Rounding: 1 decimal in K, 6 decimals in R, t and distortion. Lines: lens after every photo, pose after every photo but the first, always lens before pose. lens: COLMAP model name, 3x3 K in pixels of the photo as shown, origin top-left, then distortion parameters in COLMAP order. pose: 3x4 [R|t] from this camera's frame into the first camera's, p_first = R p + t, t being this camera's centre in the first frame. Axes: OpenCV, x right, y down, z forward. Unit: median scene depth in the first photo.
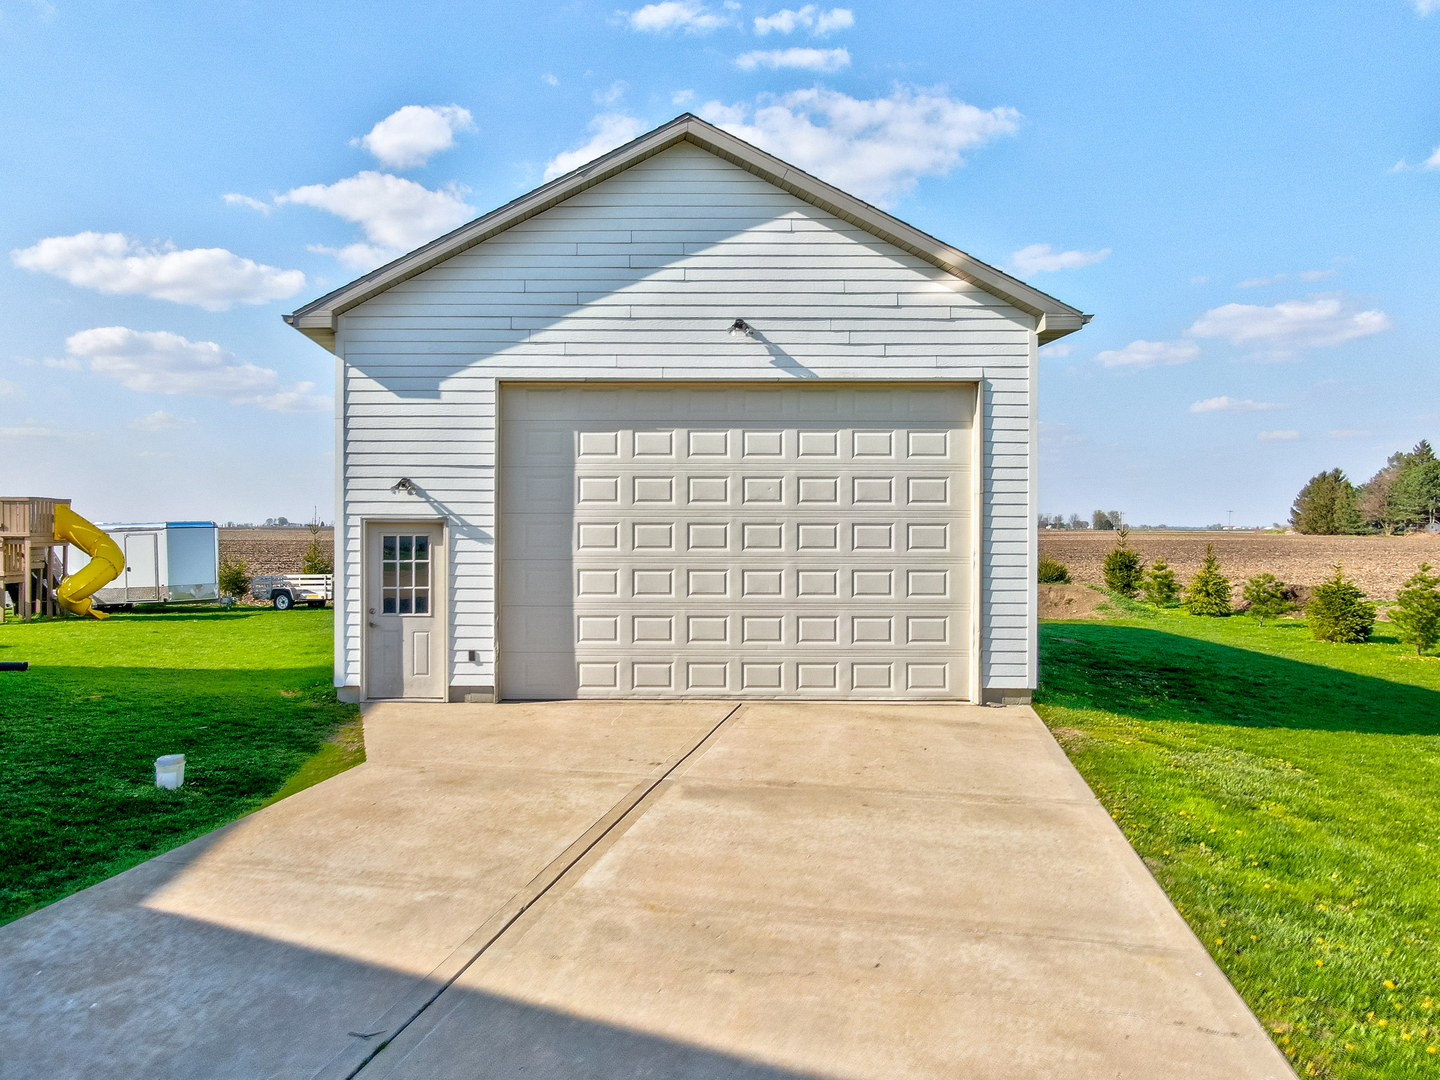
lens RADIAL K [[1017.3, 0, 721.1], [0, 1017.3, 538.5], [0, 0, 1]] dist [-0.006912, 0.004006]
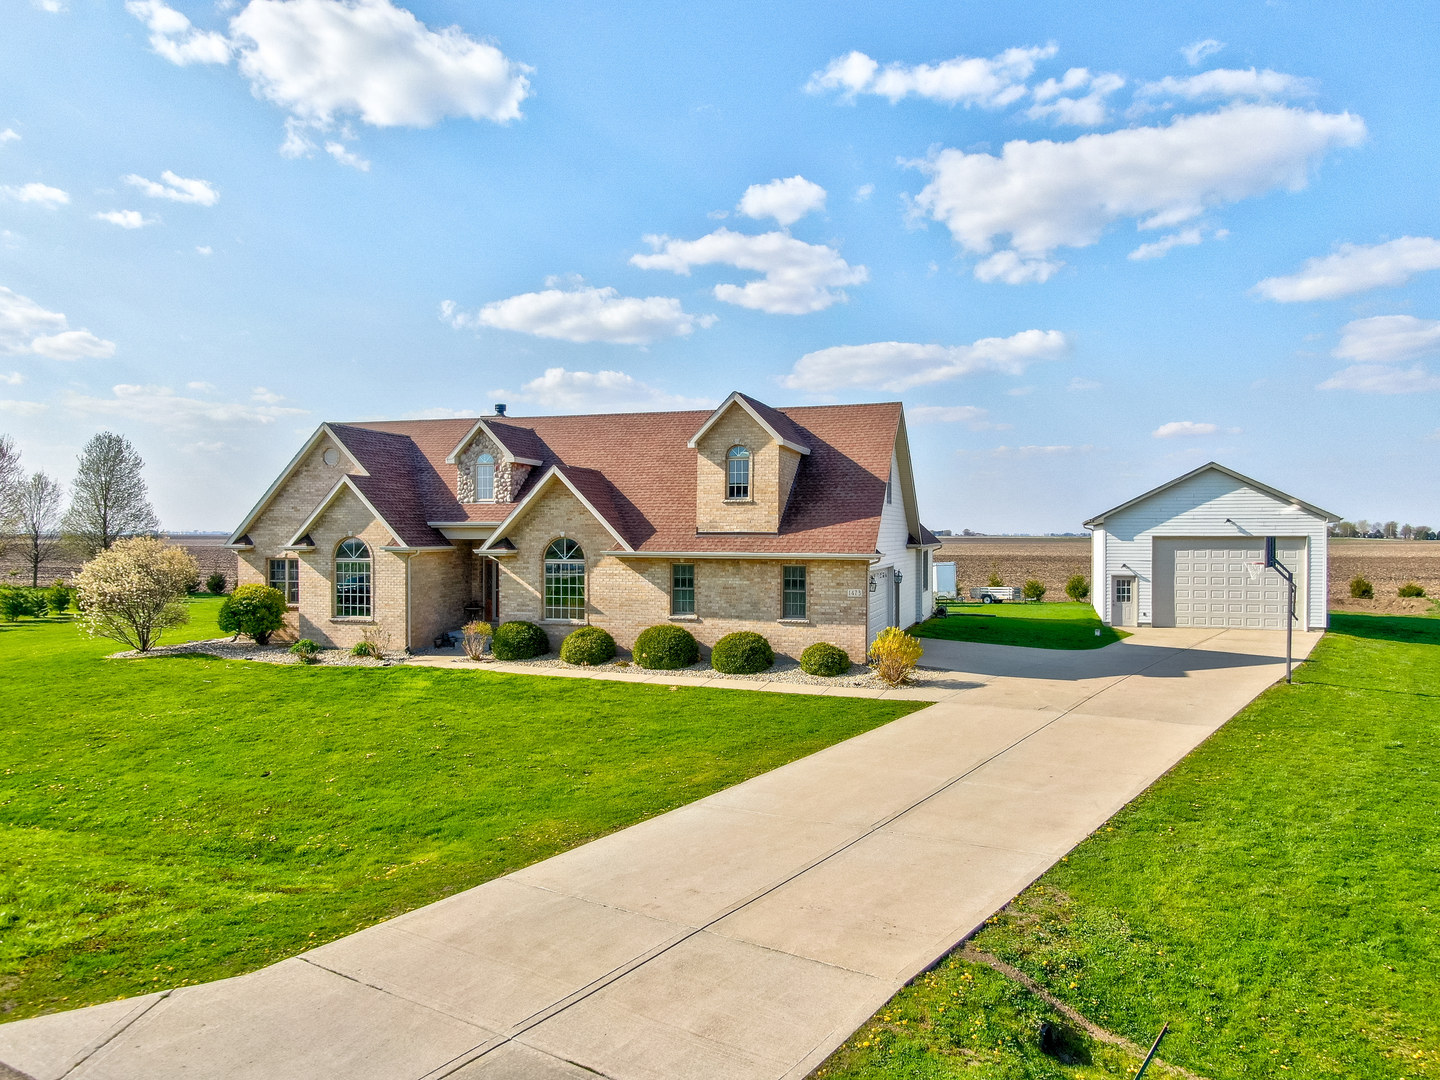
lens RADIAL K [[1017.3, 0, 715.3], [0, 1017.3, 542.7], [0, 0, 1]] dist [-0.006912, 0.004006]
pose [[0.931045, -0.001115, -0.364903, -0.345019], [-0.000723, 0.999988, -0.004898, -0.115744], [0.364903, 0.004824, 0.931033, -2.857377]]
